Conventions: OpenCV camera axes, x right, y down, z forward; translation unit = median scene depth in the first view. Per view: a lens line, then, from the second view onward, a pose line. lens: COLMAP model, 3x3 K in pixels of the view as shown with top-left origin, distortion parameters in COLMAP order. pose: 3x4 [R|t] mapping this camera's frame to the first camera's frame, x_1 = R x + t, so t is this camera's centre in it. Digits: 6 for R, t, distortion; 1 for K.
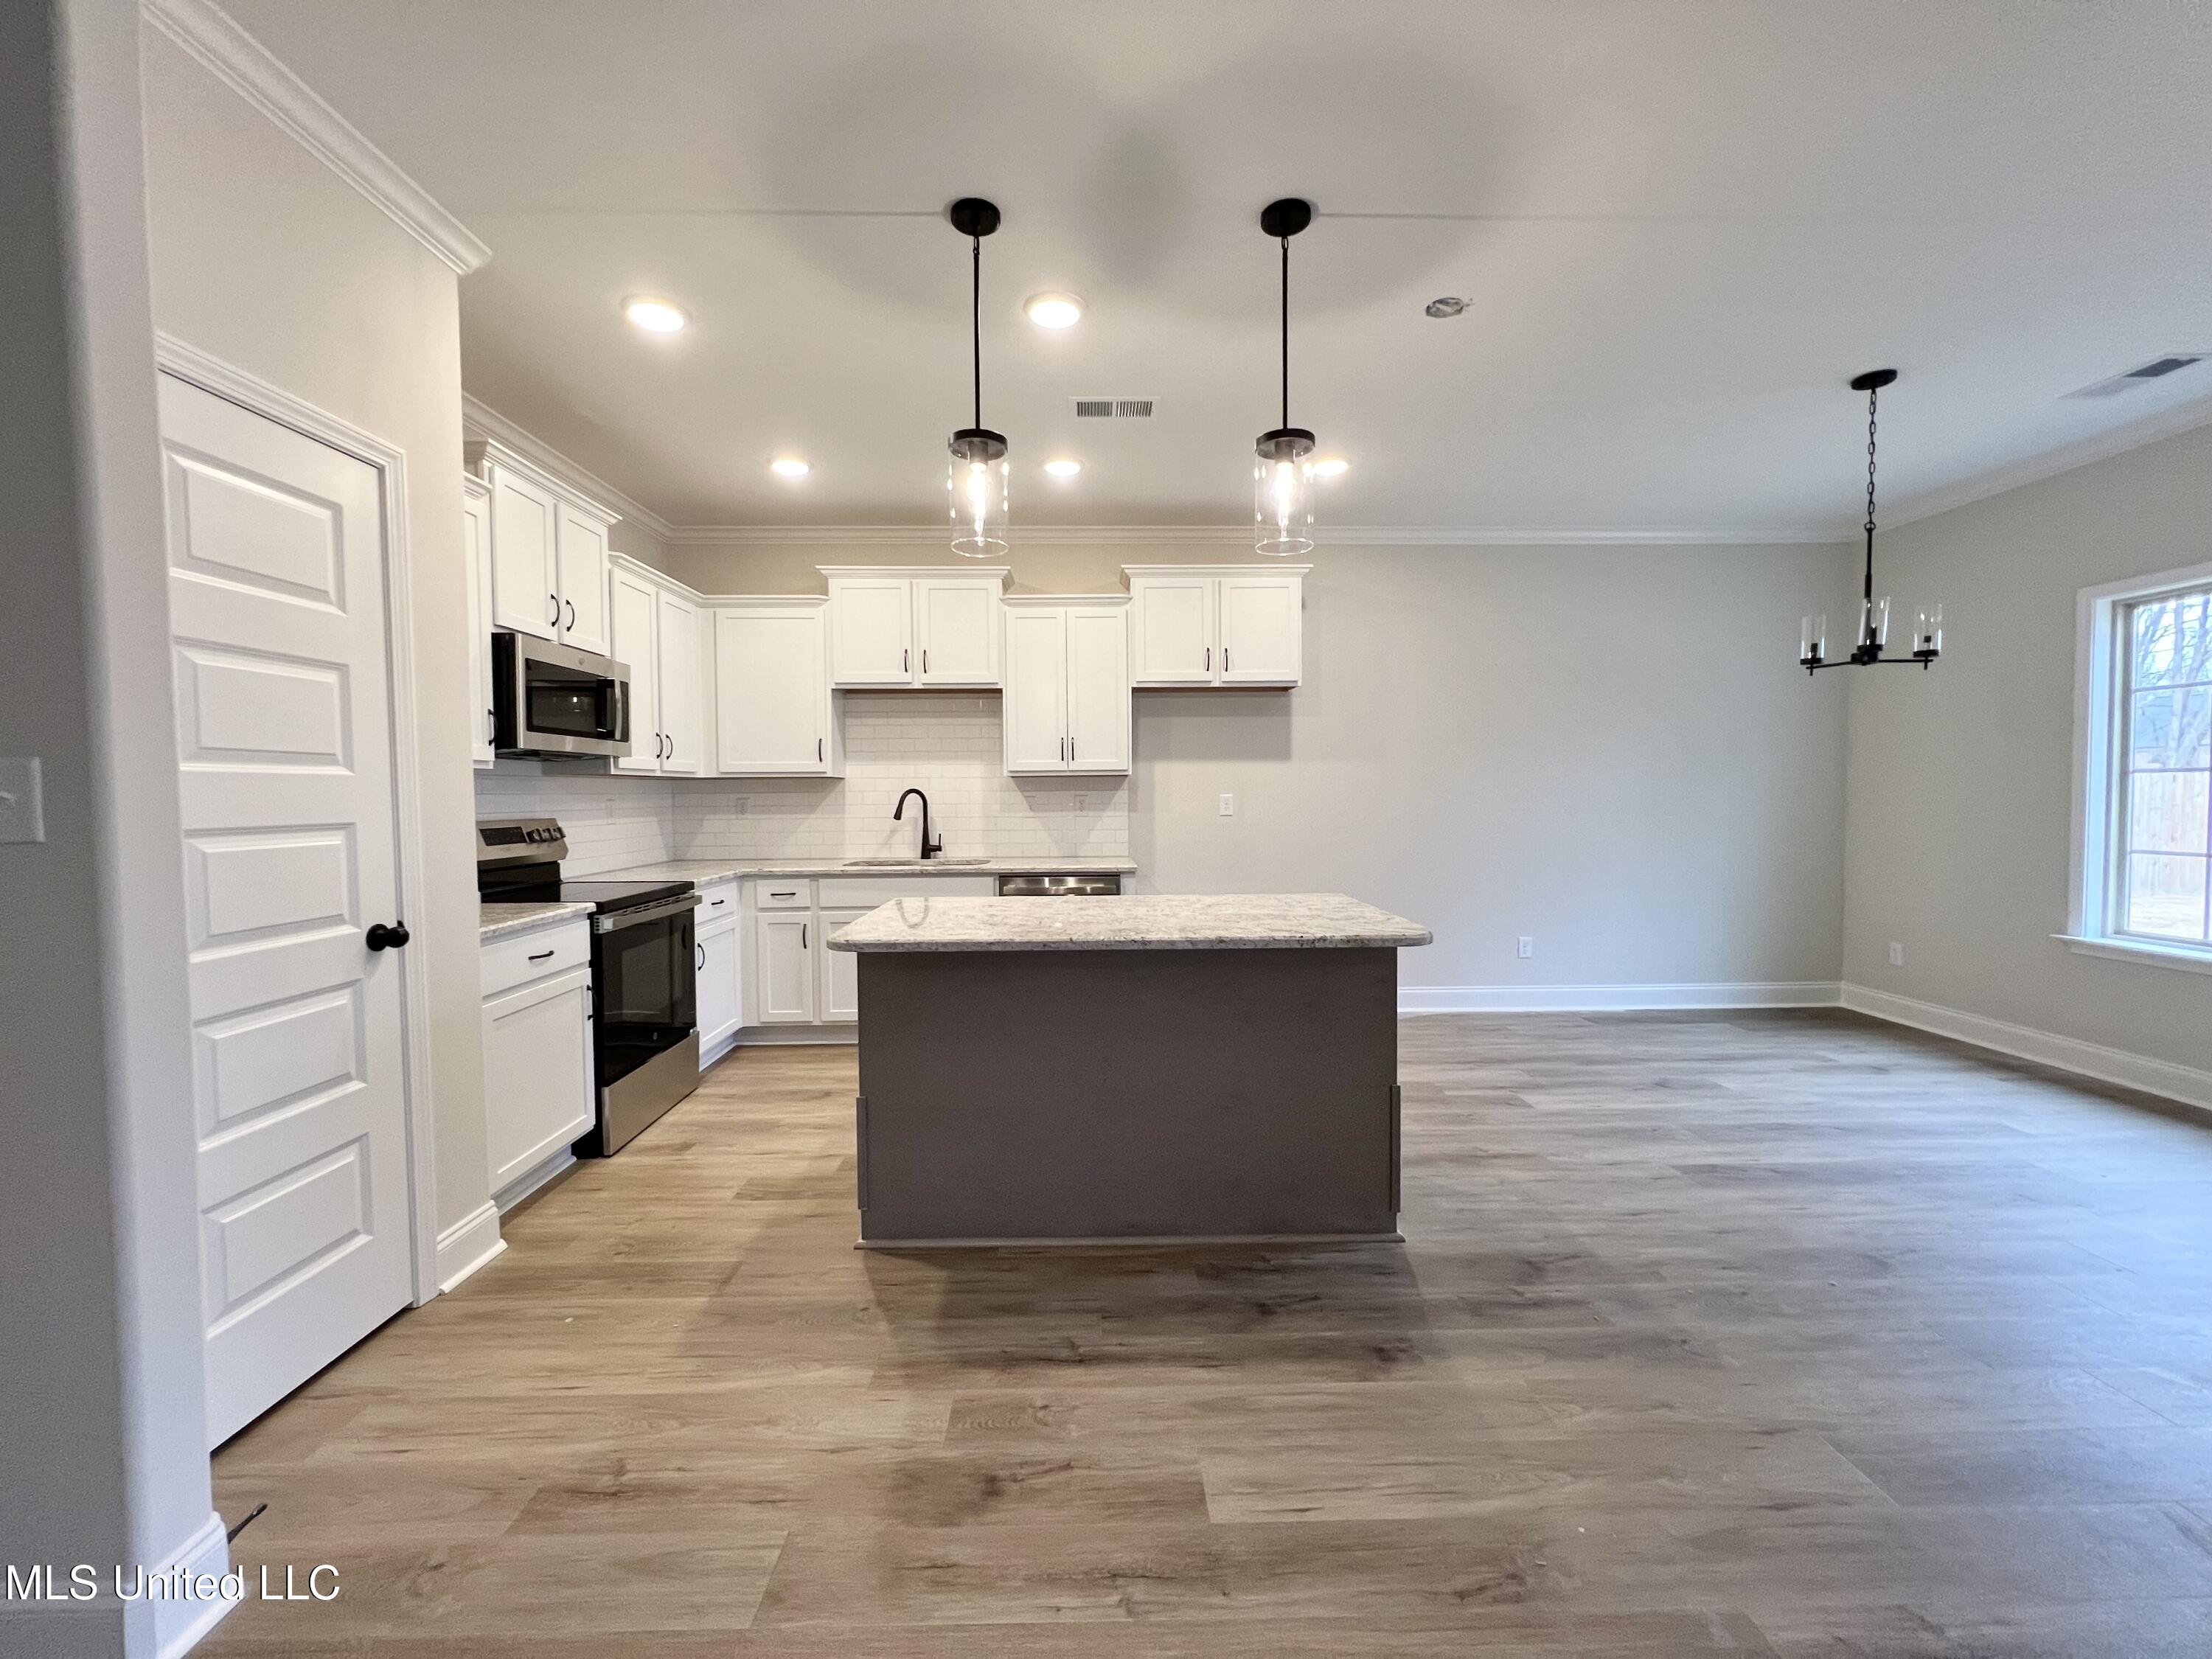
lens RADIAL K [[879.3, 0, 1106.0], [0, 879.3, 829.5], [0, 0, 1]] dist [0.001844, 0.000247]
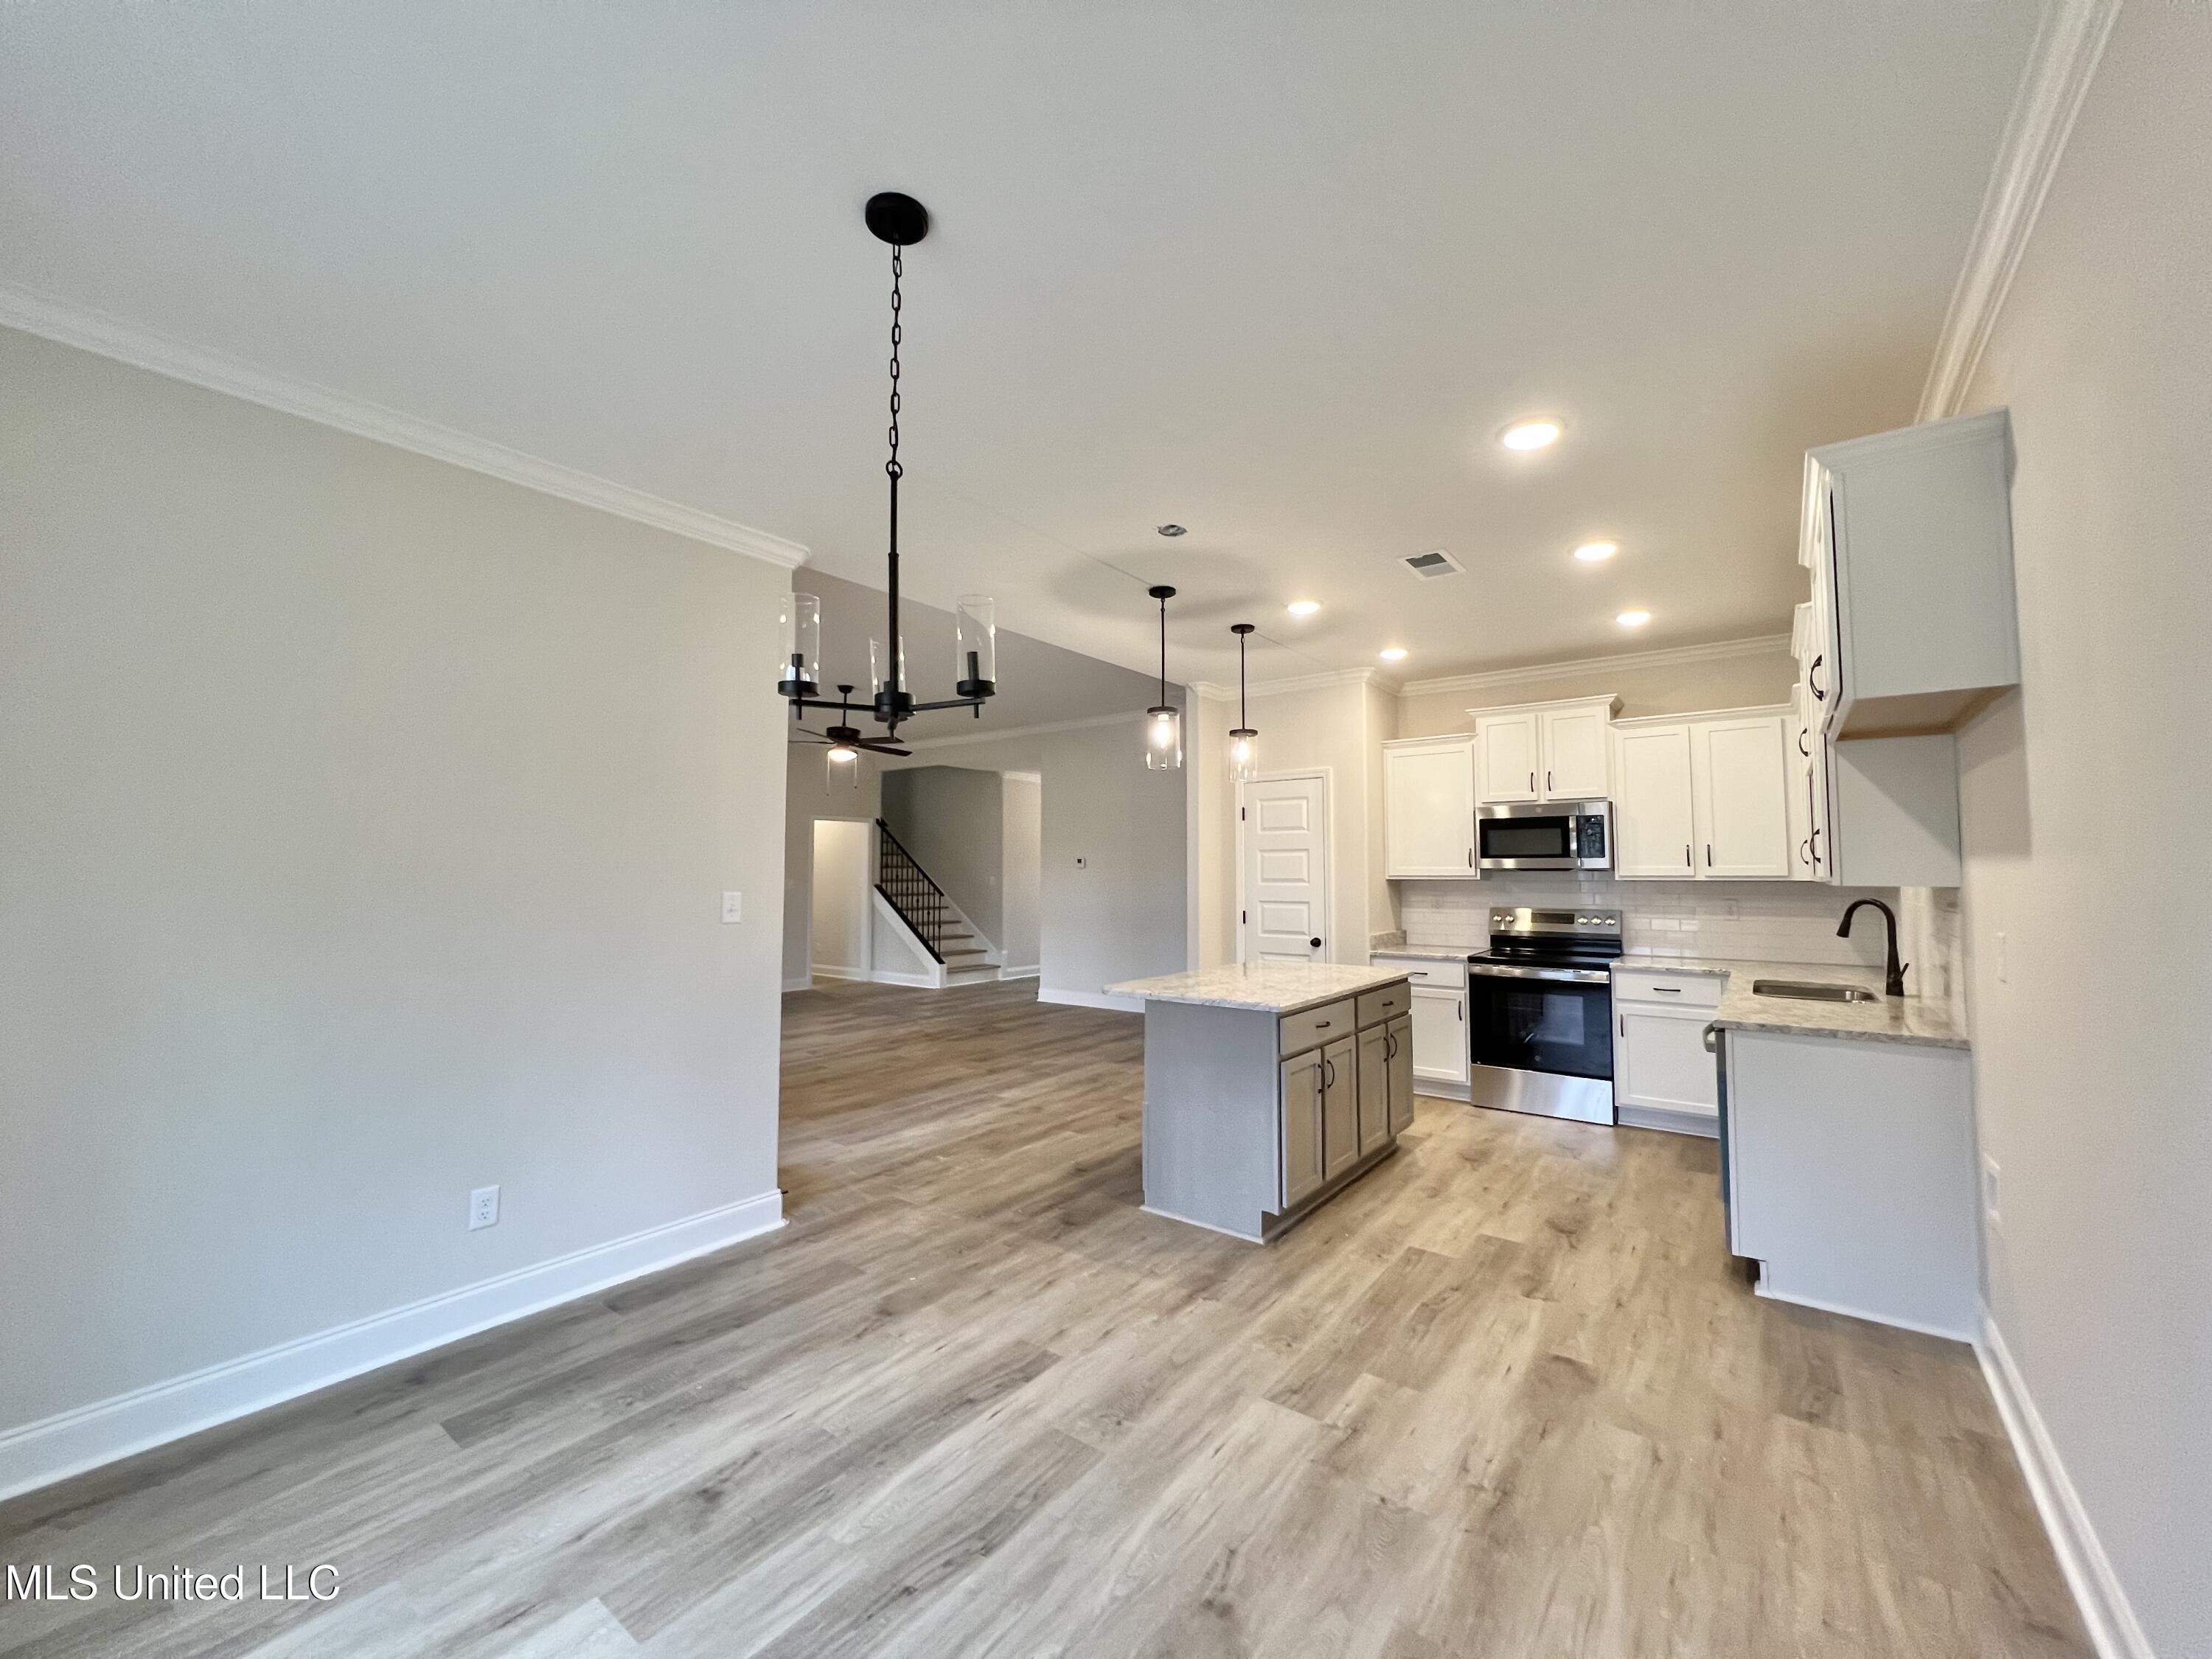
lens RADIAL K [[889.9, 0, 1100.4], [0, 889.9, 825.4], [0, 0, 1]] dist [-0.001237, 0.000052]
pose [[-0.620639, -0.036104, -0.783265, 1.453311], [-0.028063, 0.999322, -0.023827, -0.130287], [0.783594, 0.007193, -0.621231, 1.725934]]
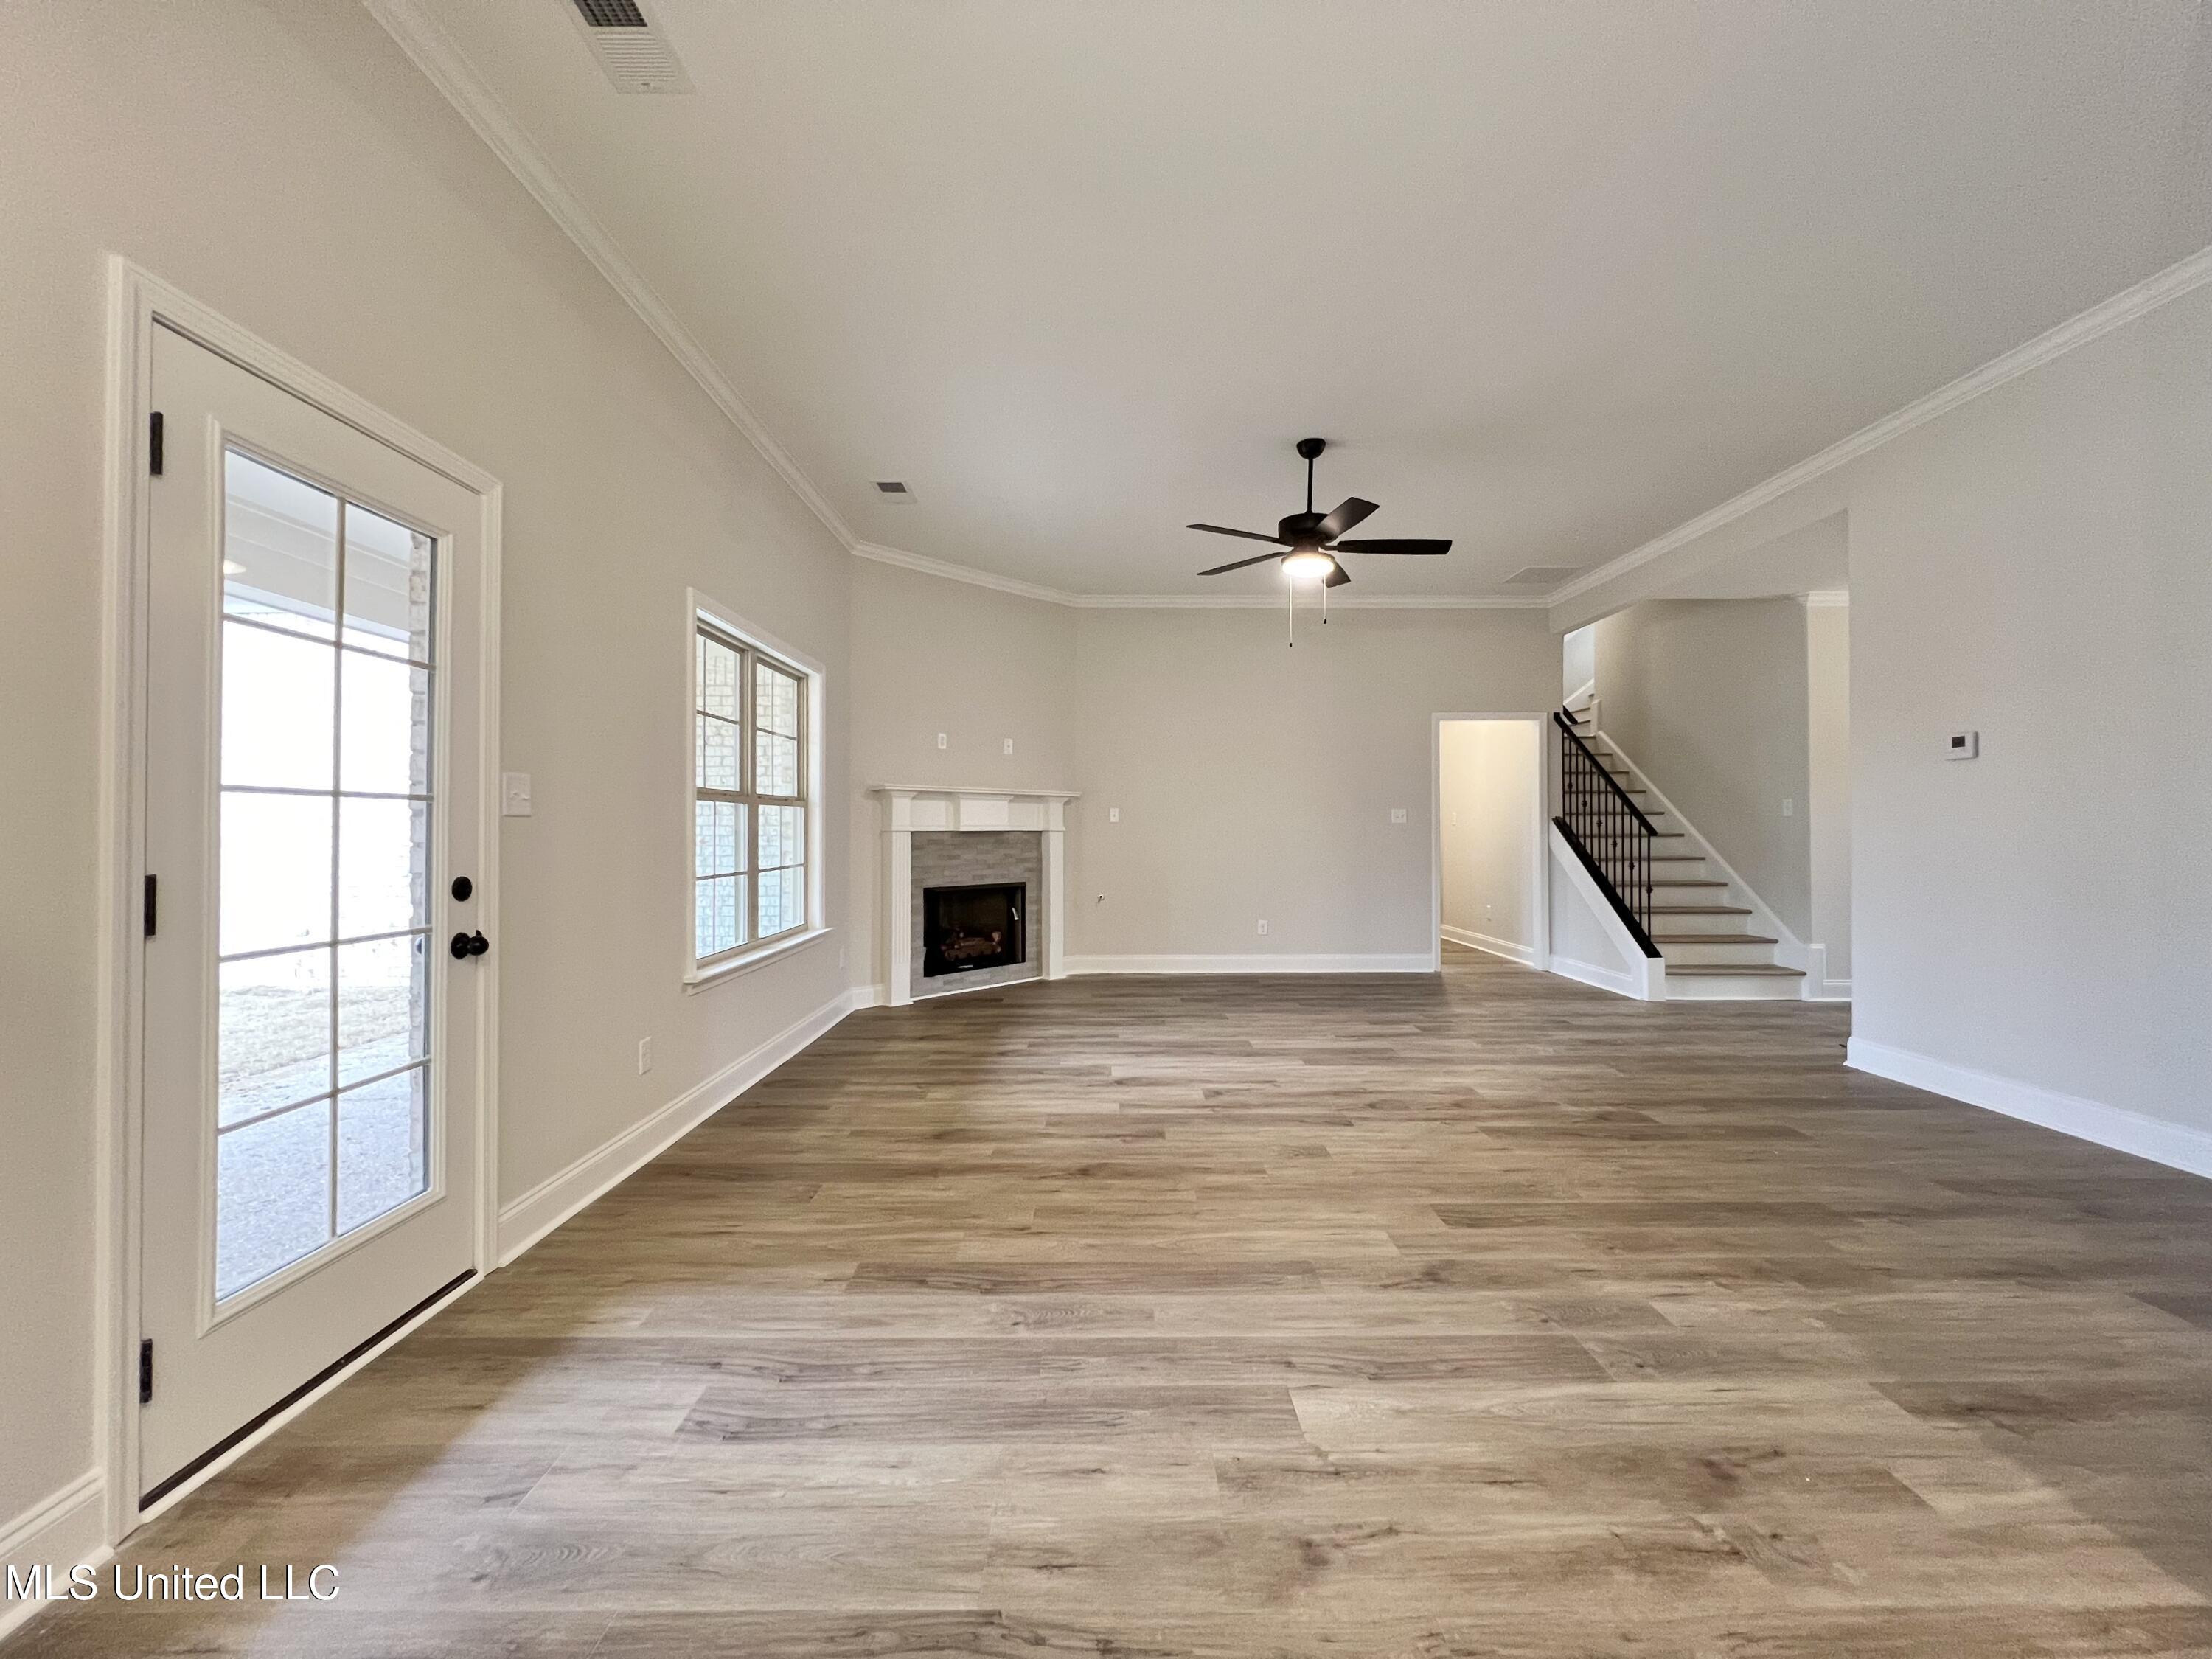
lens RADIAL K [[889.9, 0, 1100.4], [0, 889.9, 825.4], [0, 0, 1]] dist [-0.001237, 0.000052]
pose [[-0.999885, 0.007769, 0.013012, 0.084295], [0.008216, 0.999364, 0.034709, 0.001577], [-0.012734, 0.034812, -0.999313, 0.905264]]
